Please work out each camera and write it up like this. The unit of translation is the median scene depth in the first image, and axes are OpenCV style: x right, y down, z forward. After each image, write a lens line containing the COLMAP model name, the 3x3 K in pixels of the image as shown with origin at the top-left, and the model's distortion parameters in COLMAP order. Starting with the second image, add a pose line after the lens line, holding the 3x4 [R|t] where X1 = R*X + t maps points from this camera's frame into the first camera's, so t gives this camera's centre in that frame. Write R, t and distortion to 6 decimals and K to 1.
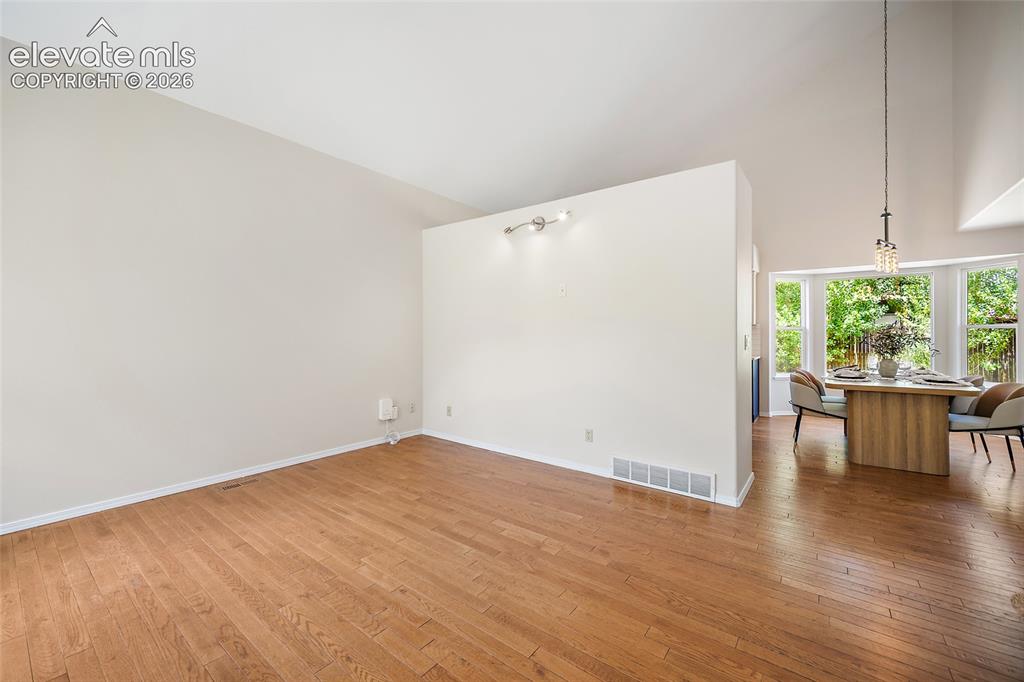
lens RADIAL K [[409.6, 0, 508.8], [0, 409.6, 330.7], [0, 0, 1]] dist [-0.001309, -0.000218]
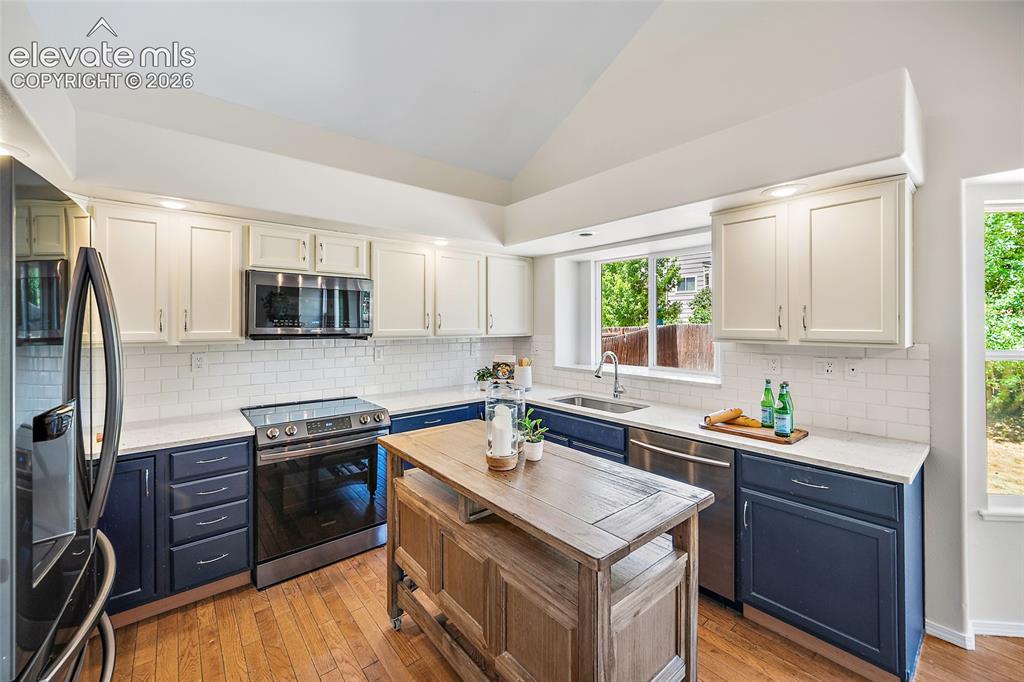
lens RADIAL K [[409.6, 0, 508.0], [0, 409.6, 322.9], [0, 0, 1]] dist [-0.001309, -0.000218]
pose [[0.978216, -0.004603, -0.207536, 0.503978], [0.005508, 0.999978, 0.003783, -0.050380], [0.207514, -0.004844, 0.978220, 0.871581]]
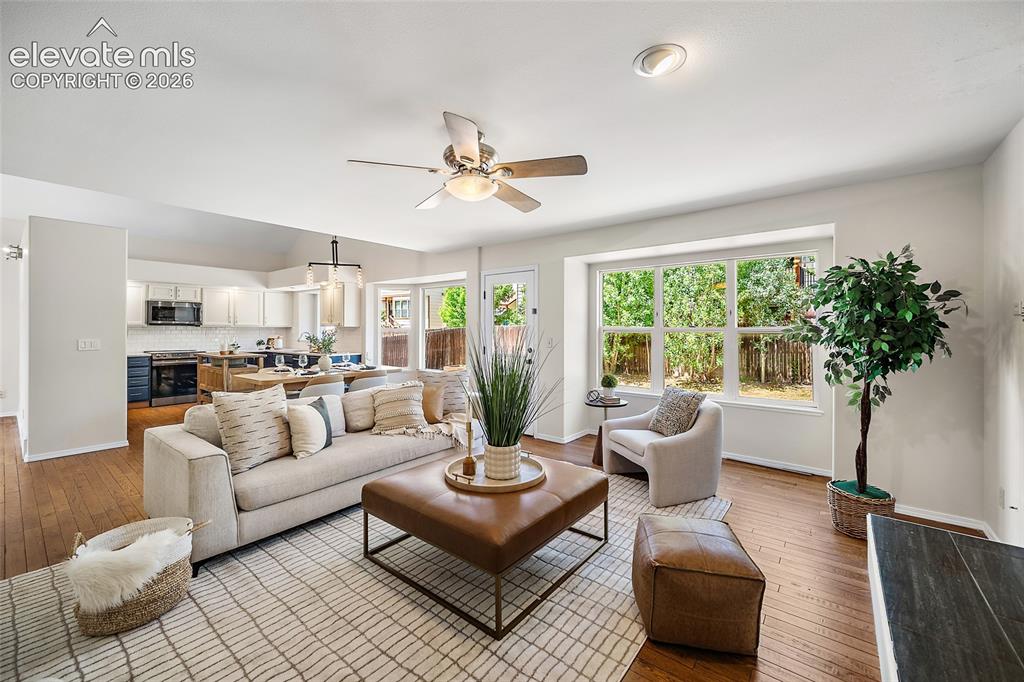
lens RADIAL K [[409.6, 0, 516.4], [0, 409.6, 324.0], [0, 0, 1]] dist [-0.001309, -0.000218]
pose [[0.999989, -0.002798, 0.003783, 1.424305], [0.002814, 0.999986, -0.004383, -0.022668], [-0.003770, 0.004393, 0.999983, -0.202088]]
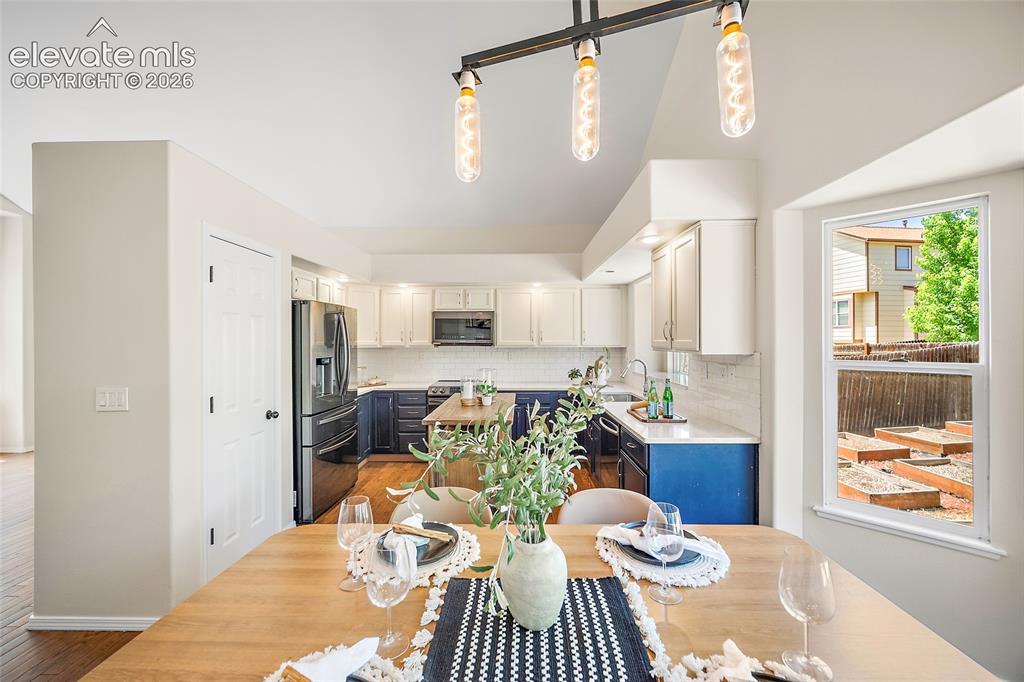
lens RADIAL K [[409.6, 0, 512.4], [0, 409.6, 338.6], [0, 0, 1]] dist [-0.001309, -0.000218]
pose [[0.613653, -0.010855, -0.789501, 1.047222], [0.010905, 0.999927, -0.005272, -0.039368], [0.789500, -0.005374, 0.613726, 0.820529]]
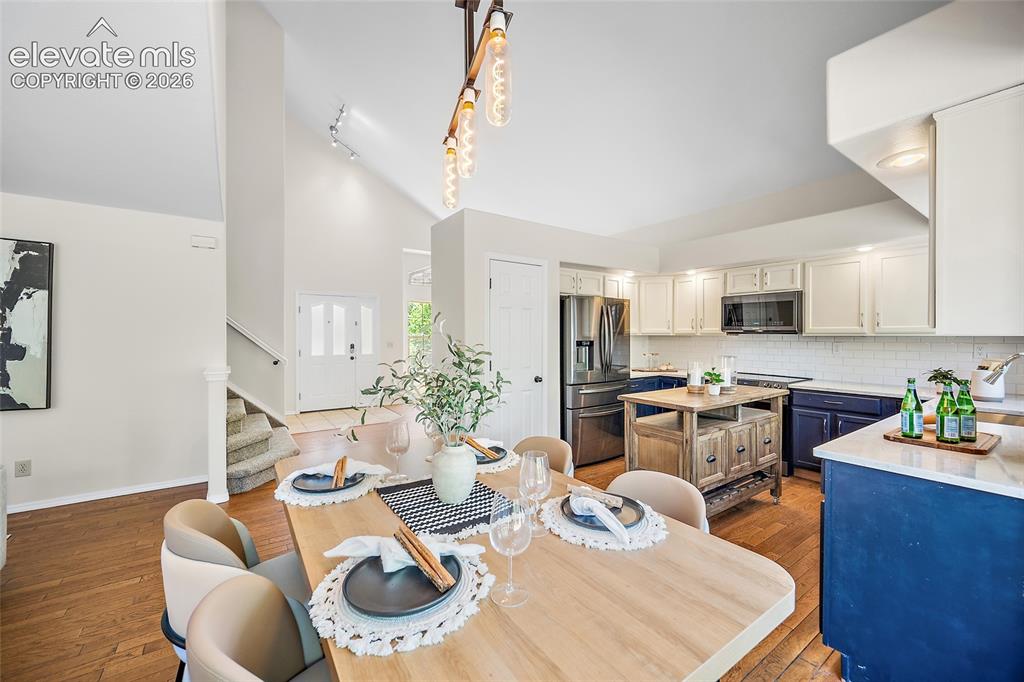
lens RADIAL K [[409.6, 0, 507.1], [0, 409.6, 338.2], [0, 0, 1]] dist [-0.001309, -0.000218]
pose [[-0.287390, -0.000140, -0.957814, 1.178901], [0.003134, 0.999995, -0.001086, -0.017295], [0.957808, -0.003314, -0.287388, 1.099798]]
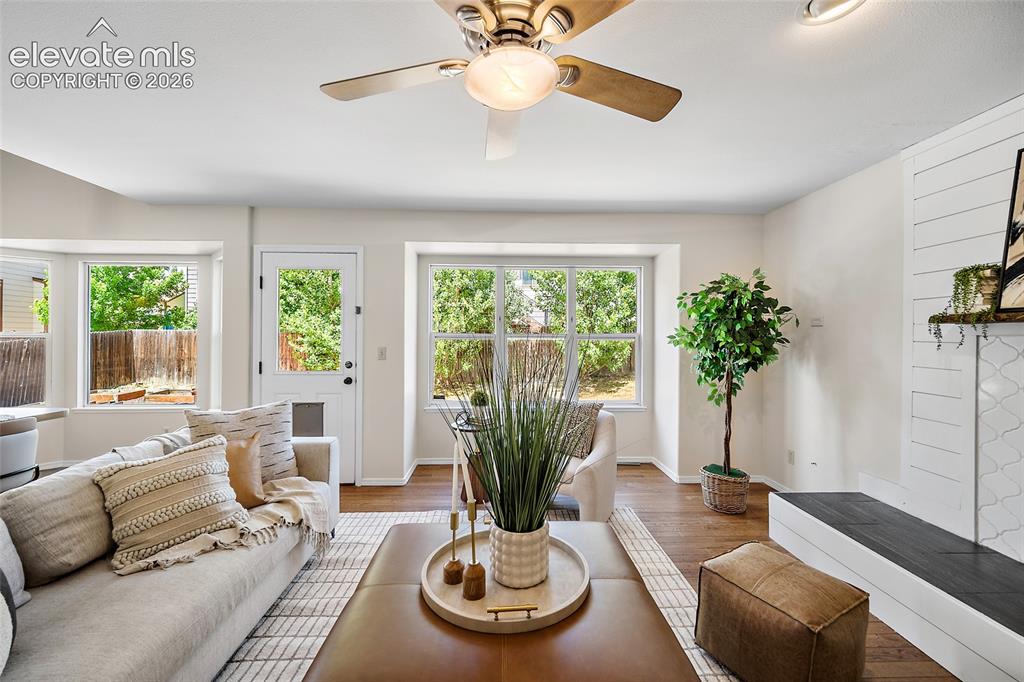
lens RADIAL K [[409.6, 0, 508.9], [0, 409.6, 335.6], [0, 0, 1]] dist [-0.001309, -0.000218]
pose [[0.757945, -0.000740, 0.652318, 1.189804], [-0.005853, 0.999951, 0.007936, -0.020623], [-0.652293, -0.009833, 0.757903, 0.091998]]
